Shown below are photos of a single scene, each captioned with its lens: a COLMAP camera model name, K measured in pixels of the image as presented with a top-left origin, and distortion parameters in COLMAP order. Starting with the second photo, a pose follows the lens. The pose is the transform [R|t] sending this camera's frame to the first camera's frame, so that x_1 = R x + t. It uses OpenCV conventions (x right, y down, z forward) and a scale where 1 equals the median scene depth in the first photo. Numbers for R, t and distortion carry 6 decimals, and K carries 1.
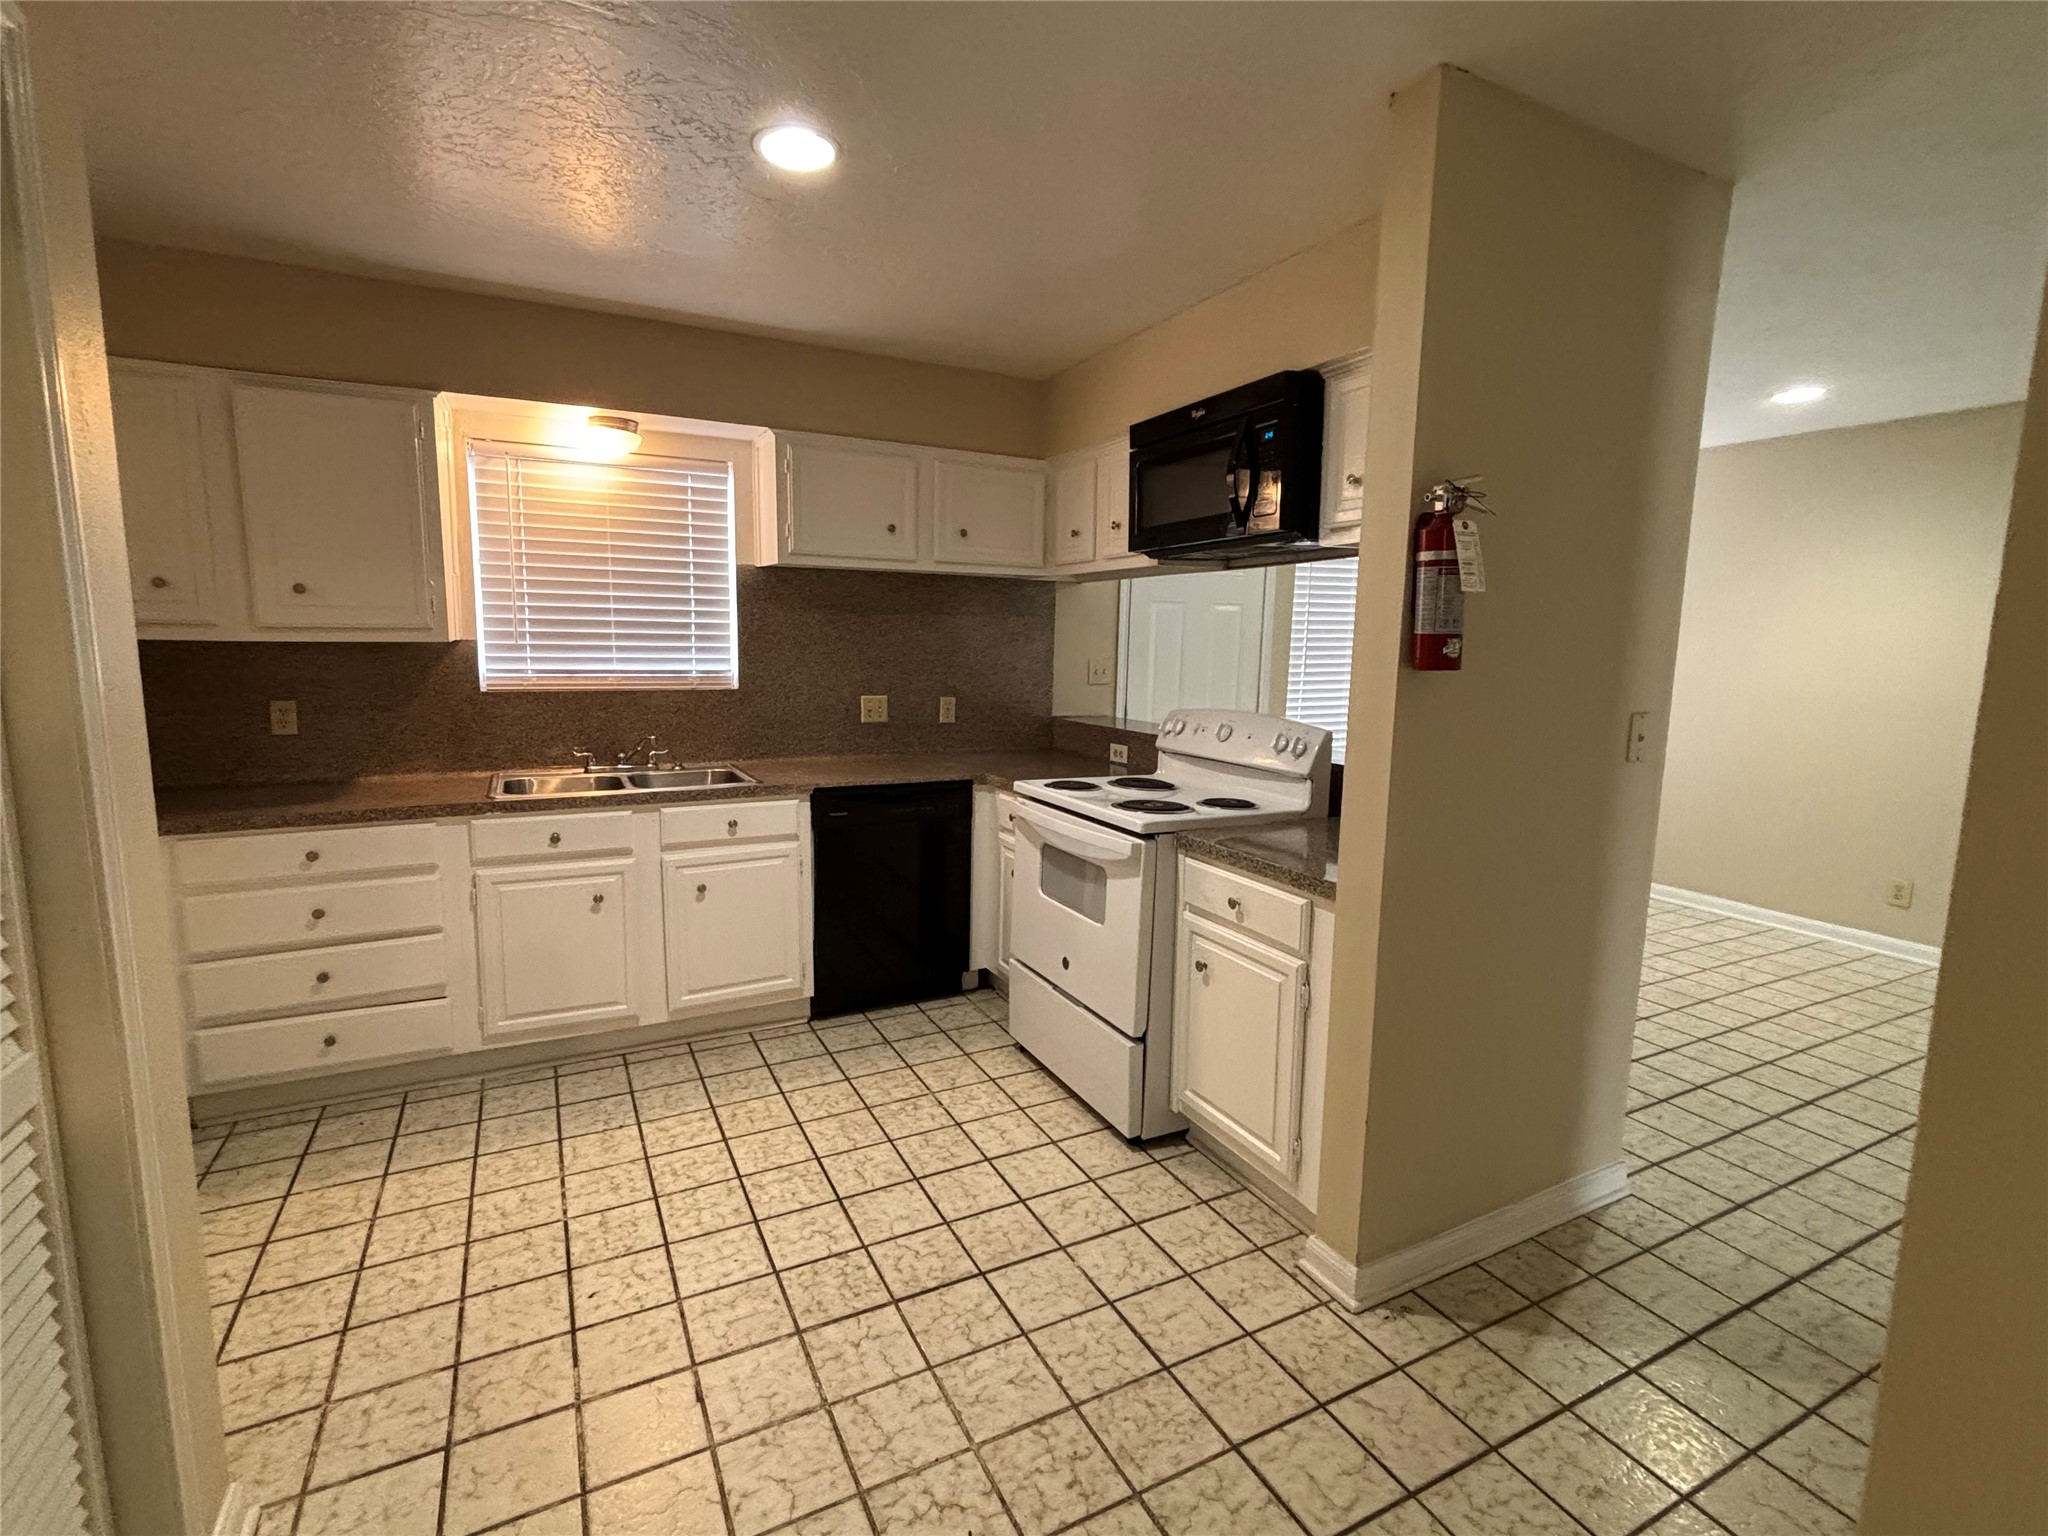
lens RADIAL K [[950.9, 0, 1021.7], [0, 950.9, 759.0], [0, 0, 1]] dist [0.022682, -0.026636]
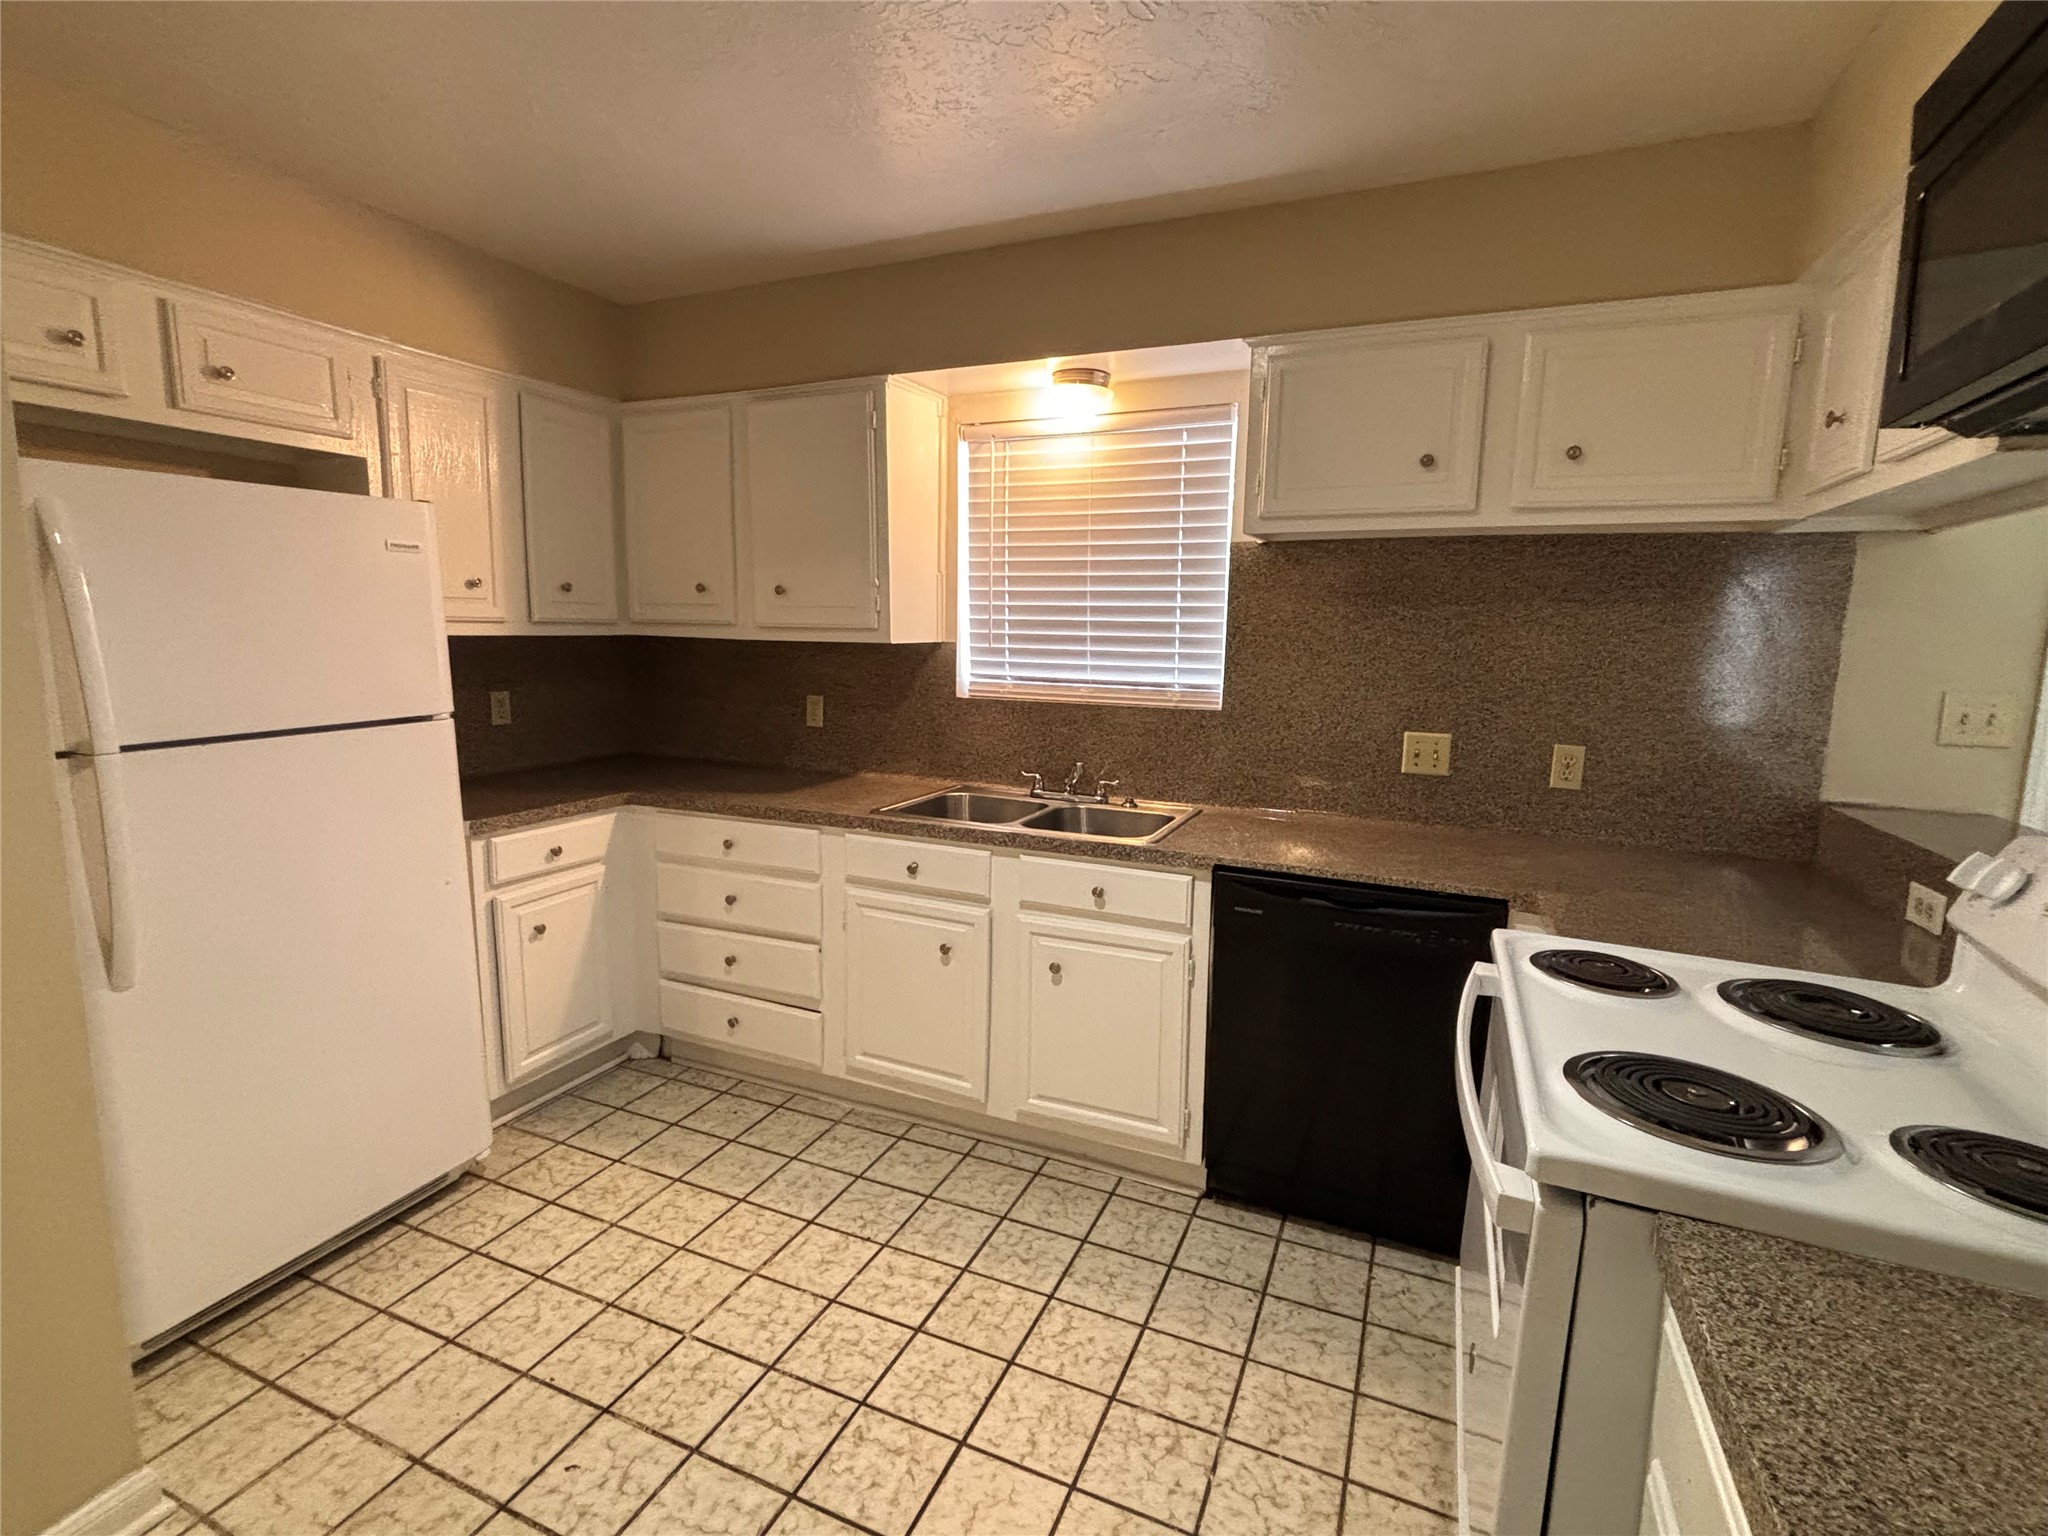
lens RADIAL K [[950.9, 0, 1021.7], [0, 950.9, 759.0], [0, 0, 1]] dist [0.022682, -0.026636]
pose [[0.631368, 0.096350, -0.769475, 0.228094], [-0.110227, 0.993327, 0.033936, -0.055992], [0.767610, 0.063391, 0.637775, 0.520173]]
